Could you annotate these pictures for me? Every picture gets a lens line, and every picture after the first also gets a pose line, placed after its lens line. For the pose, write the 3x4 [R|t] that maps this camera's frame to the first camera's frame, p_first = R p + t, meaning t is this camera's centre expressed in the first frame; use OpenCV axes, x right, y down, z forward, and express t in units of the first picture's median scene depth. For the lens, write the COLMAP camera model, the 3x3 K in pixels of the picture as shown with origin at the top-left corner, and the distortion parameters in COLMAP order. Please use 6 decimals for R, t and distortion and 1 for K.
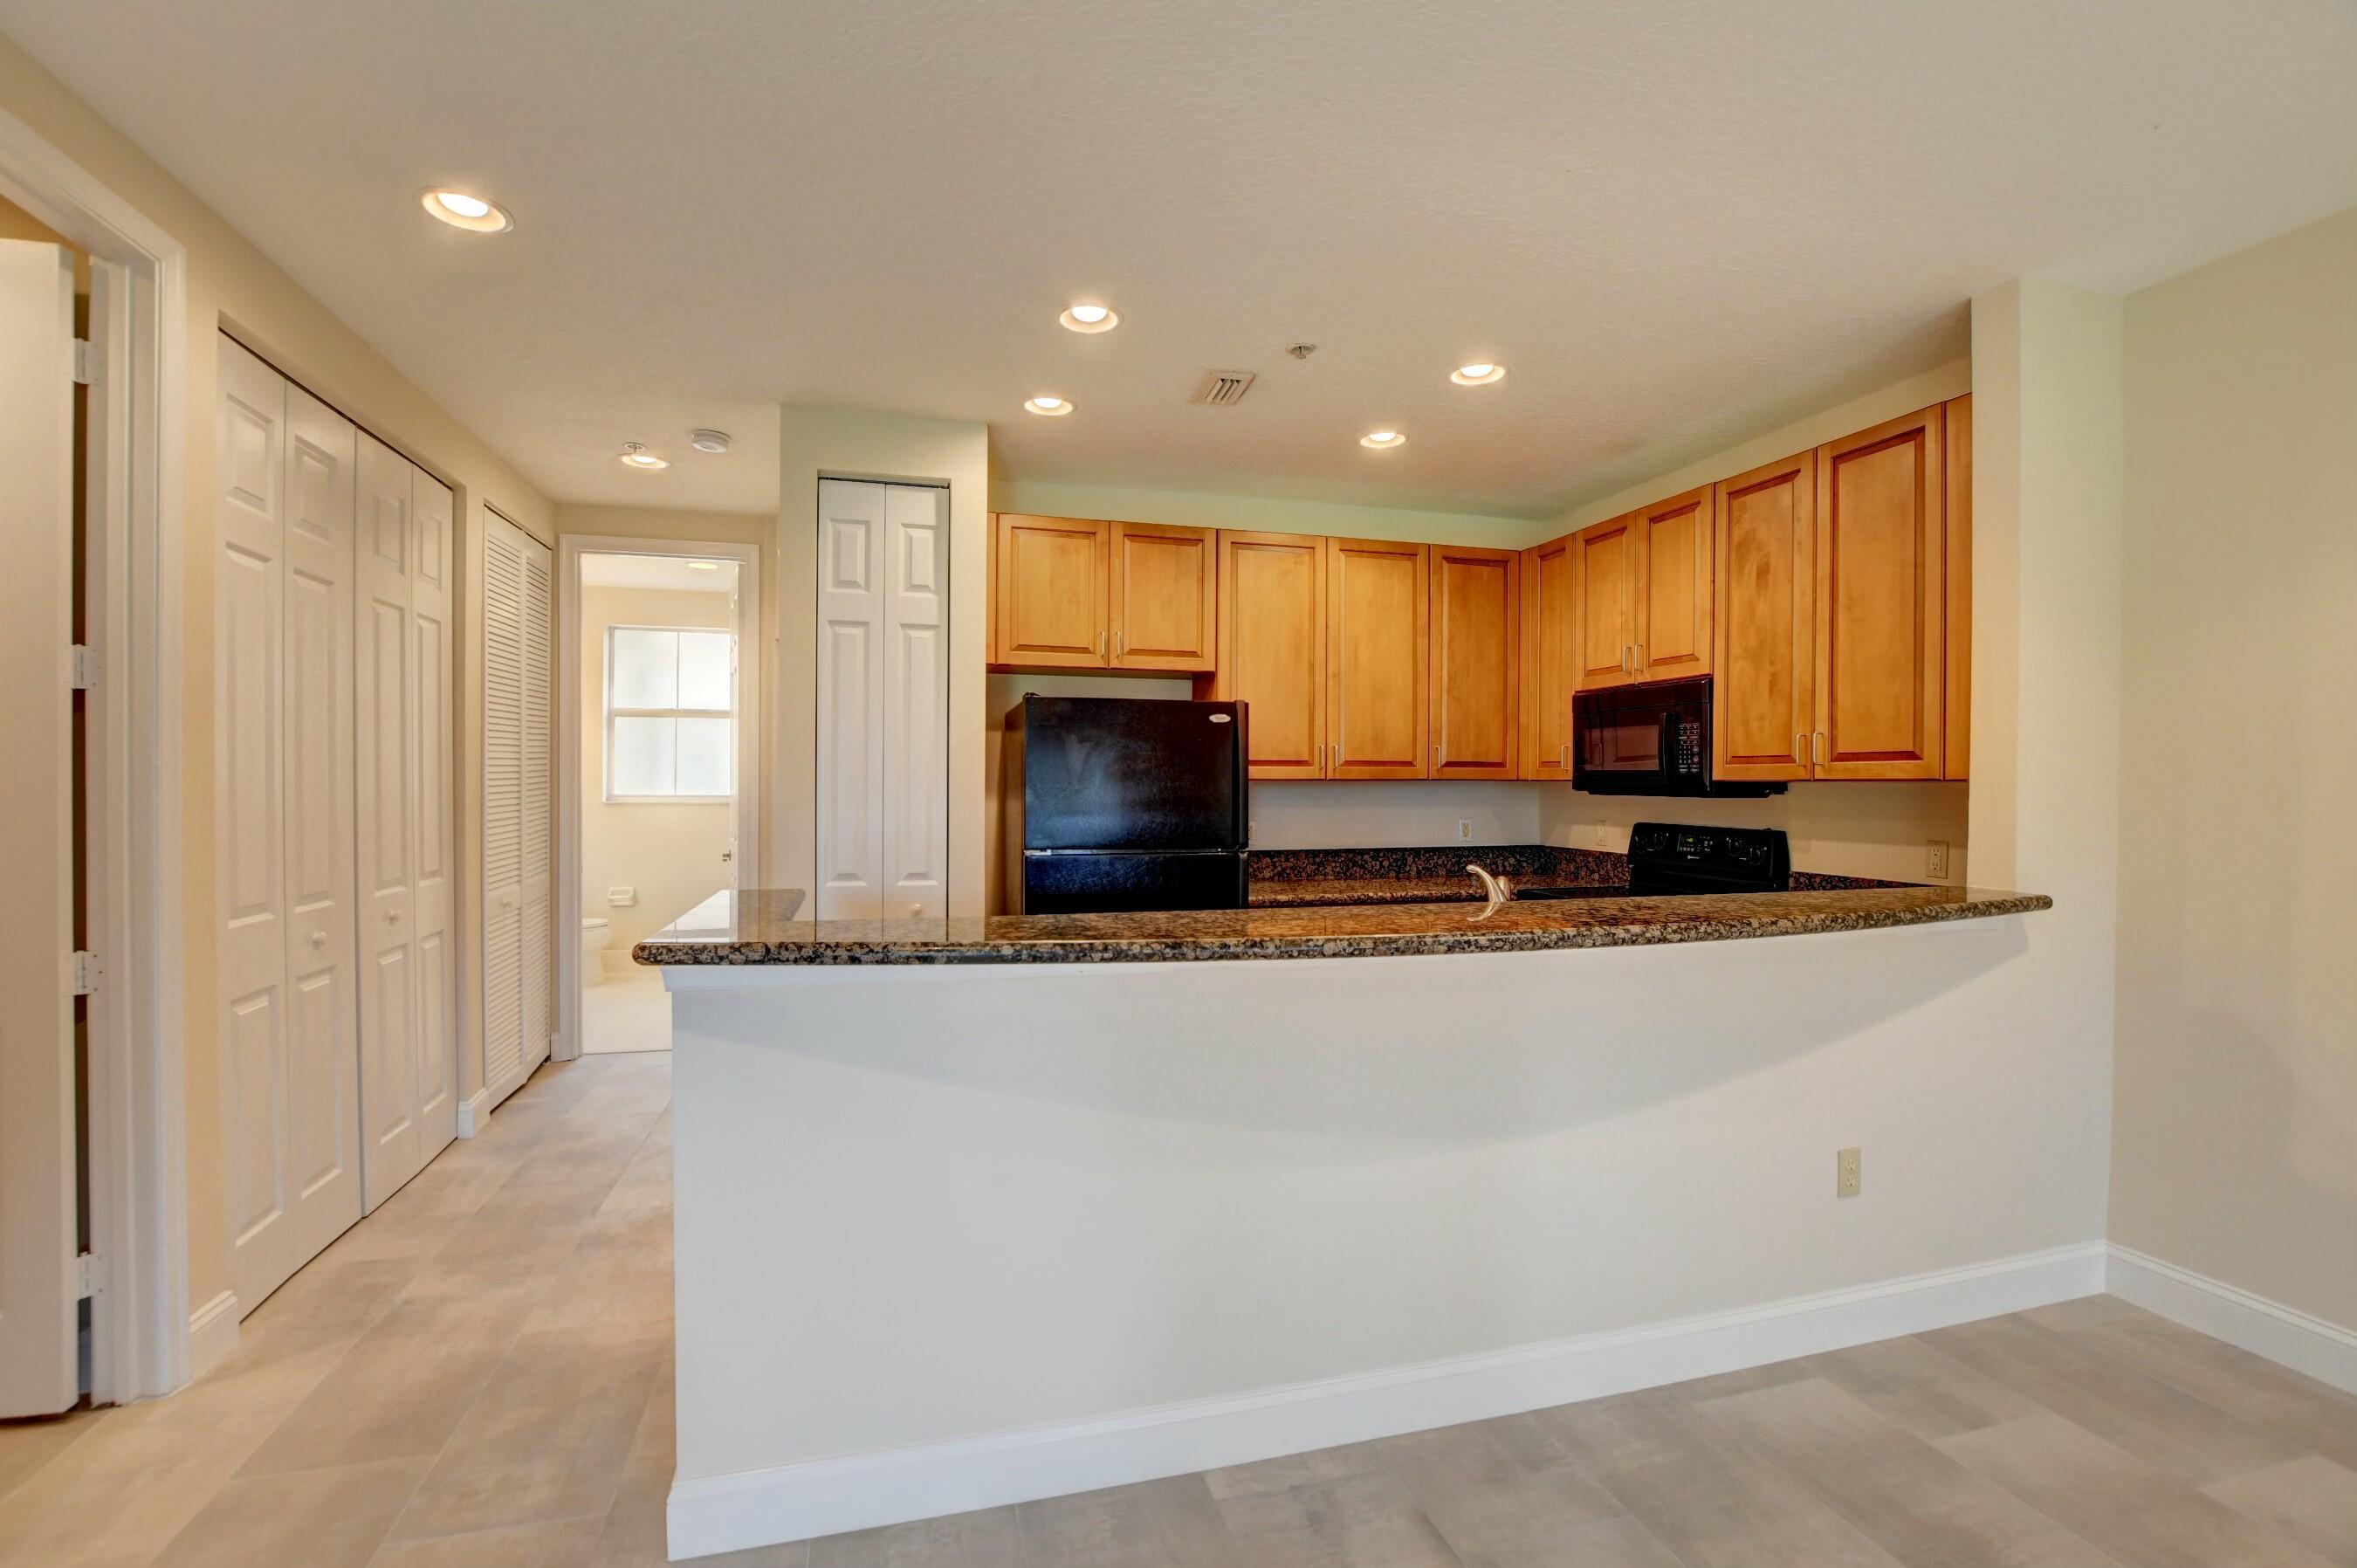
lens RADIAL K [[1037.9, 0, 1168.7], [0, 1037.9, 789.5], [0, 0, 1]] dist [-0.030247, 0.002733]
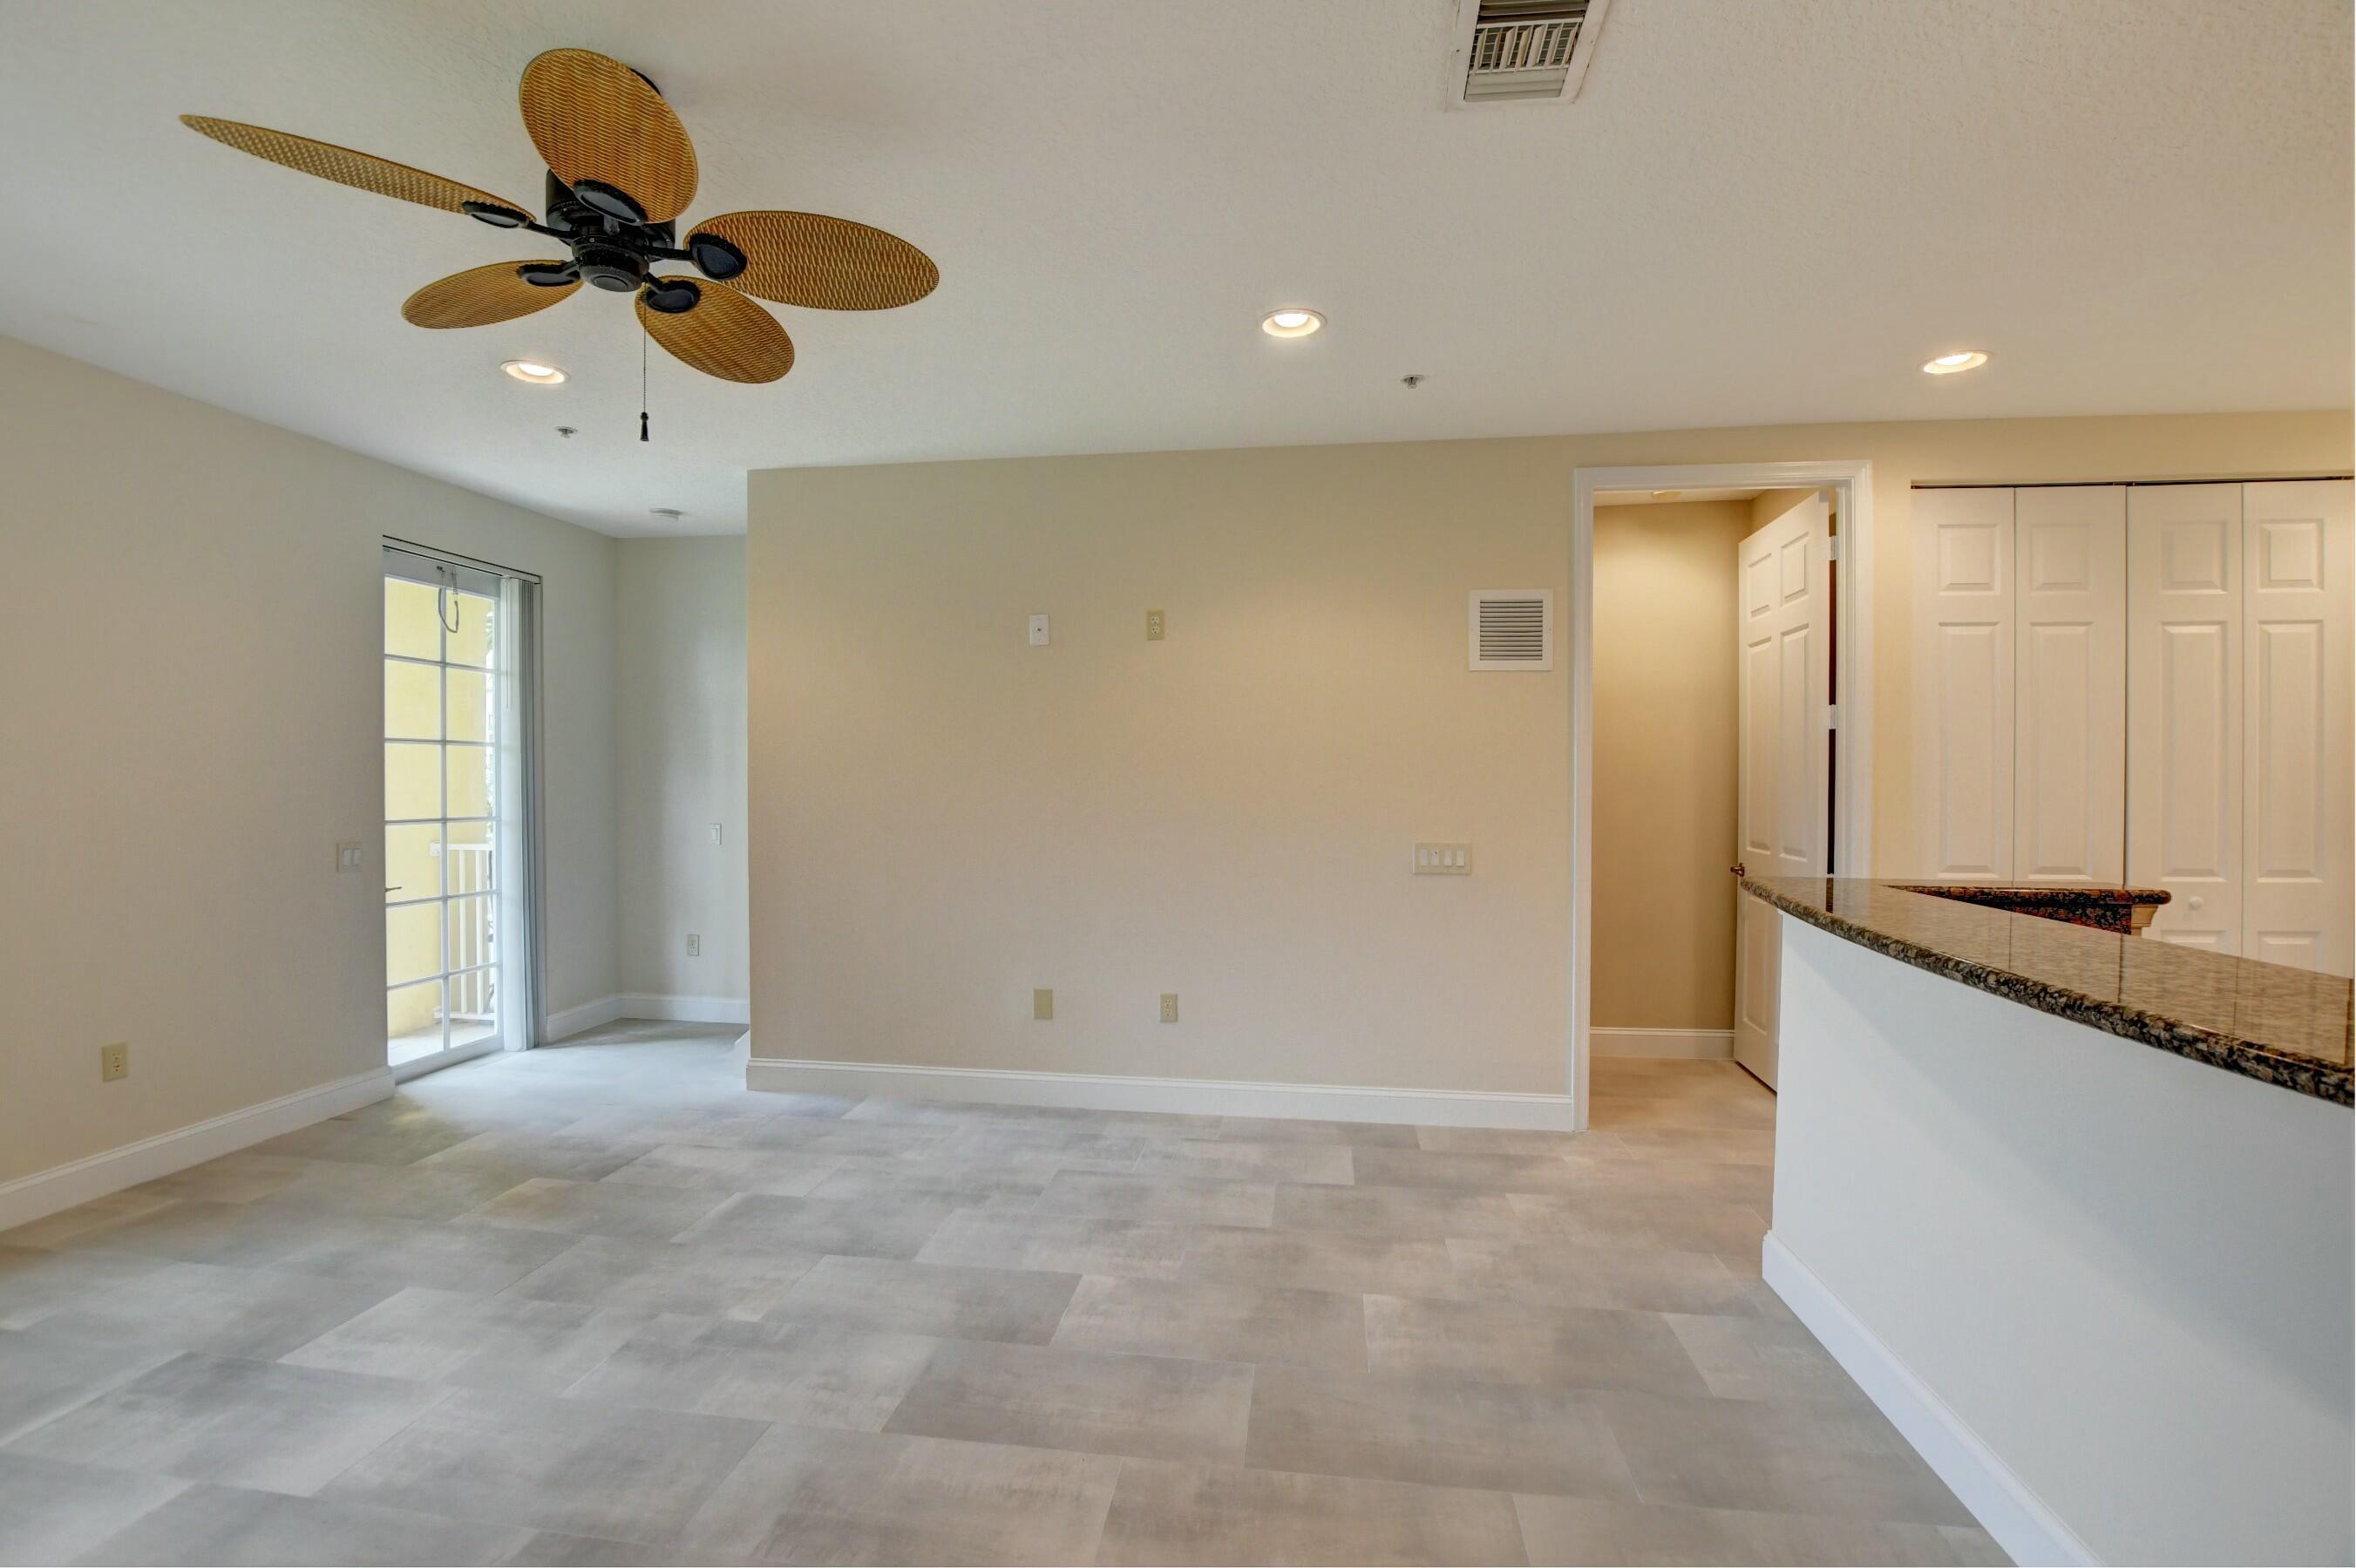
lens RADIAL K [[1034.7, 0, 1170.9], [0, 1034.7, 792.2], [0, 0, 1]] dist [-0.032441, 0.003658]
pose [[-0.403249, 0.005784, -0.915072, 0.547804], [-0.010456, 0.999886, 0.010928, 0.002275], [0.915031, 0.013974, -0.403142, 0.329877]]
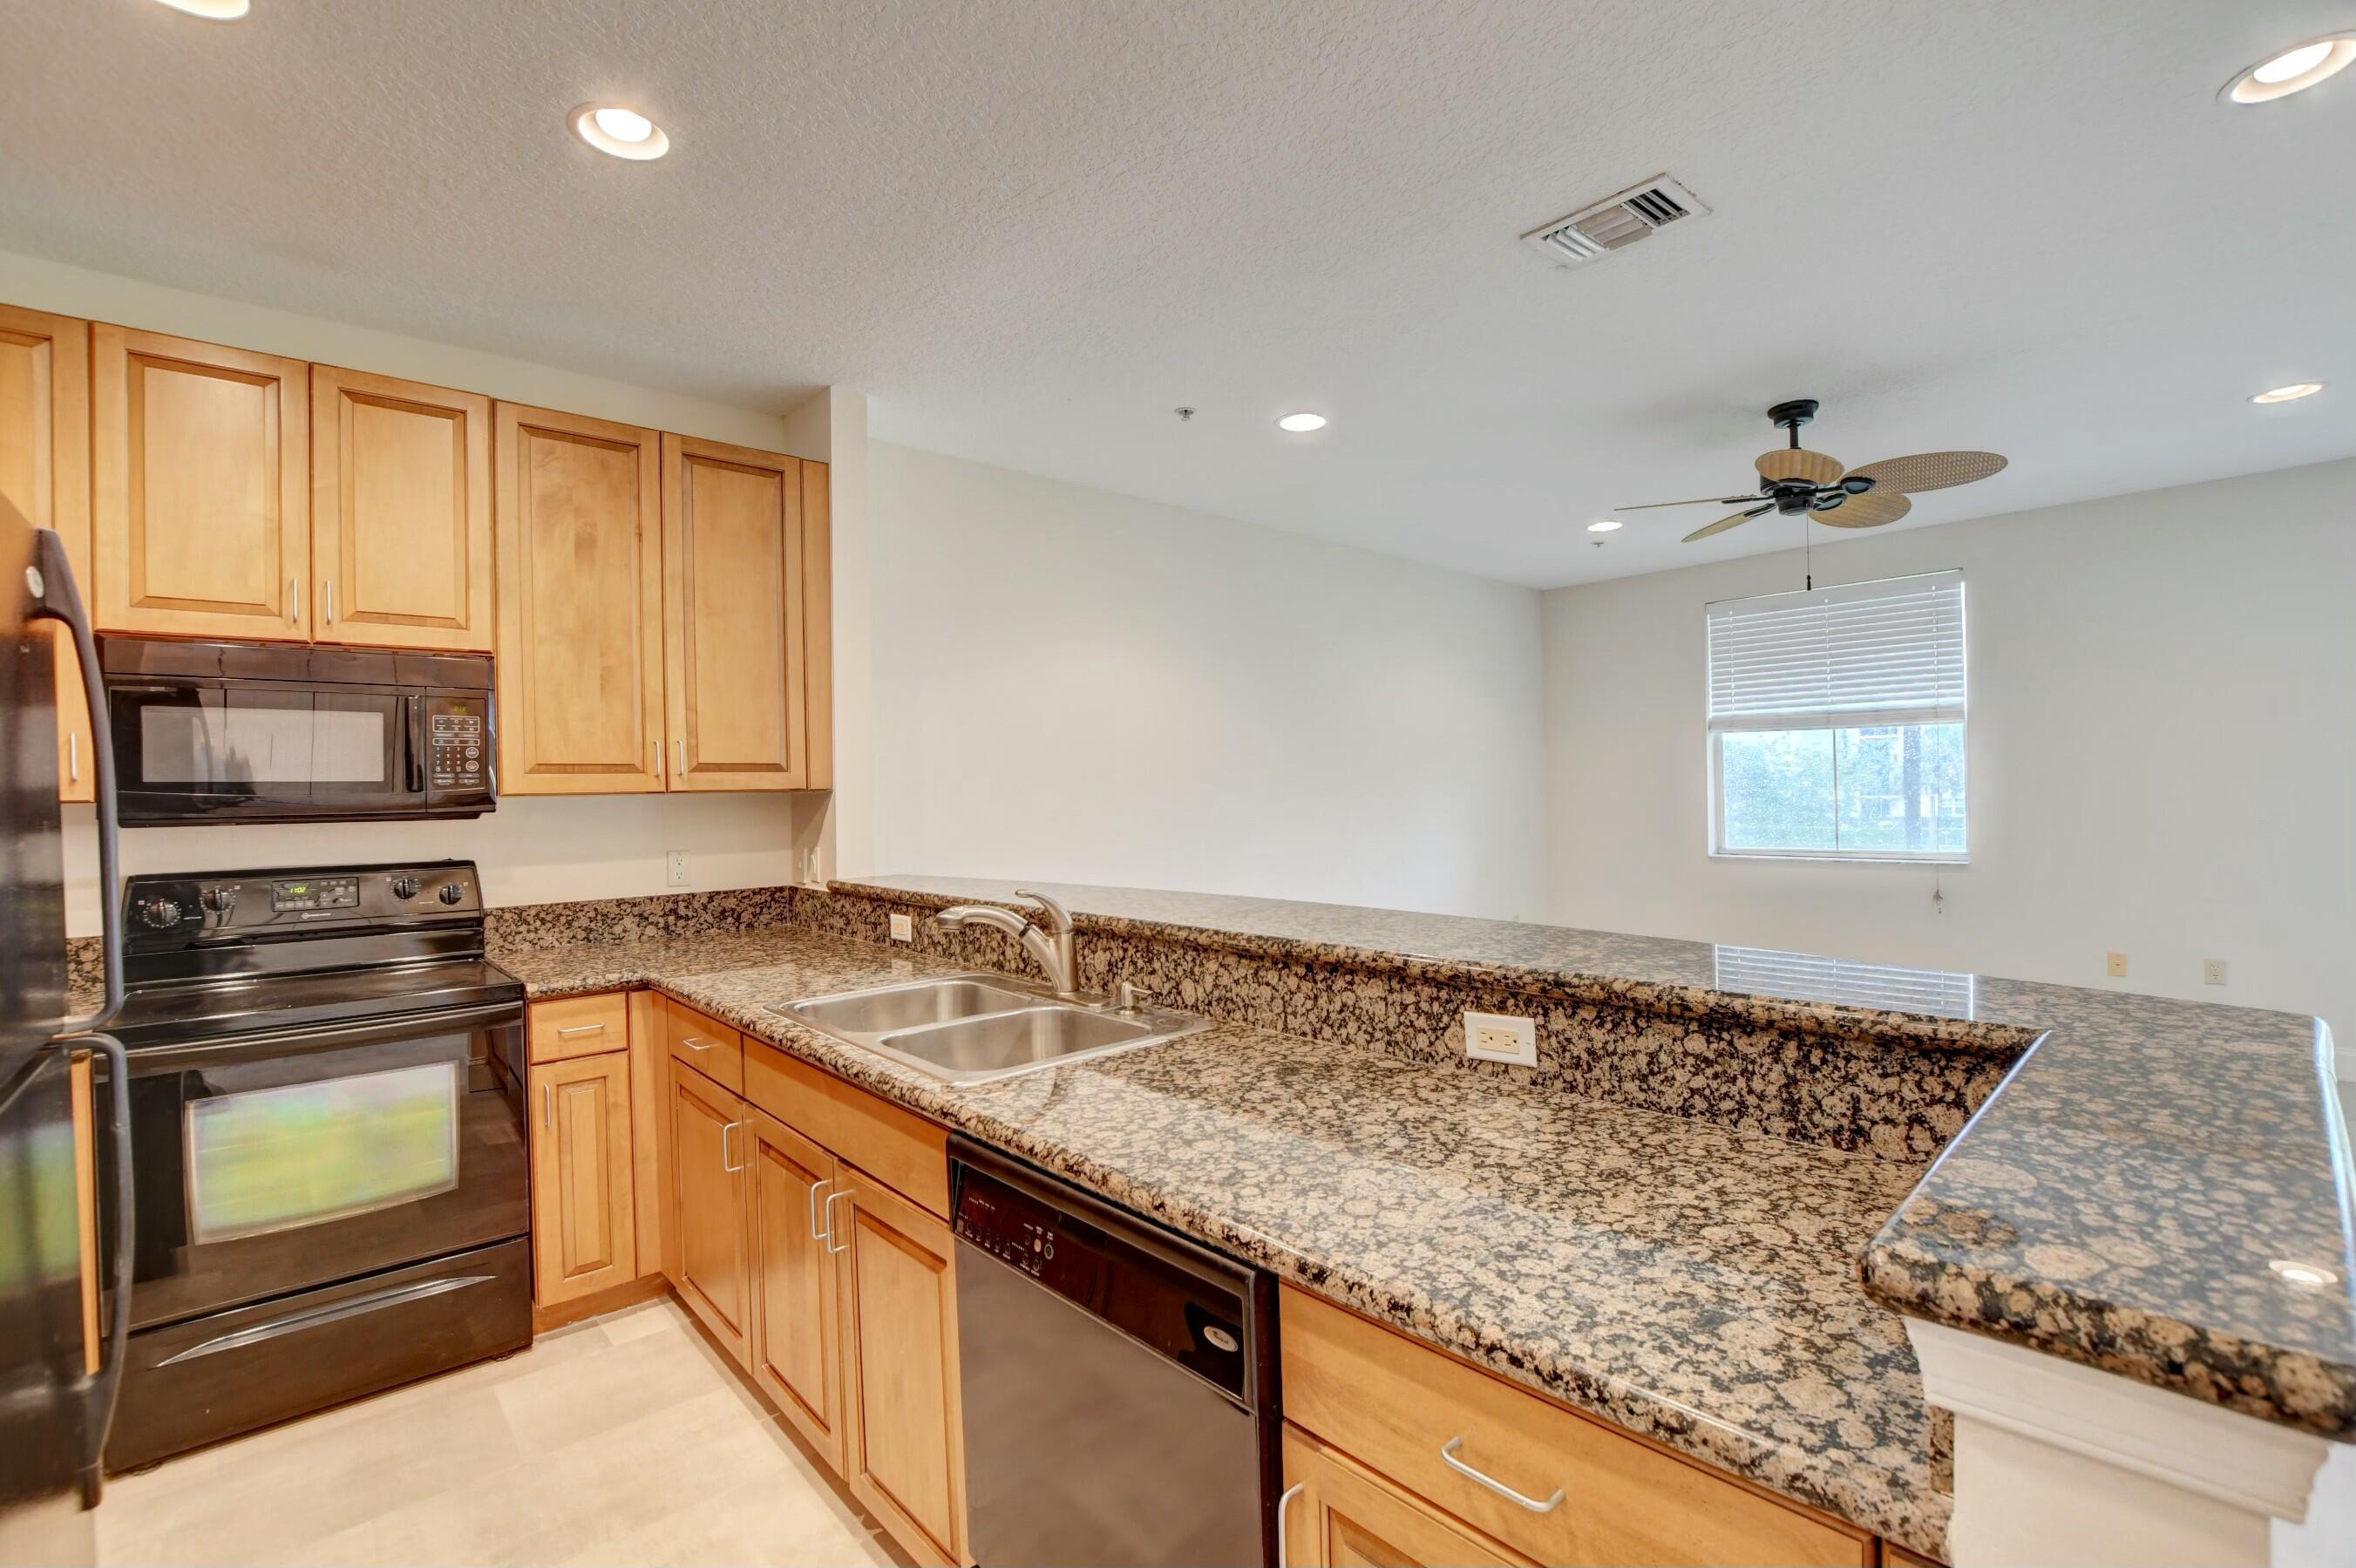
lens RADIAL K [[1034.7, 0, 1170.9], [0, 1034.7, 792.2], [0, 0, 1]] dist [-0.032441, 0.003658]
pose [[-0.445436, 0.001424, 0.895313, -0.303135], [0.023611, 0.999670, 0.010157, -0.005944], [-0.895002, 0.025664, -0.445323, 0.773196]]
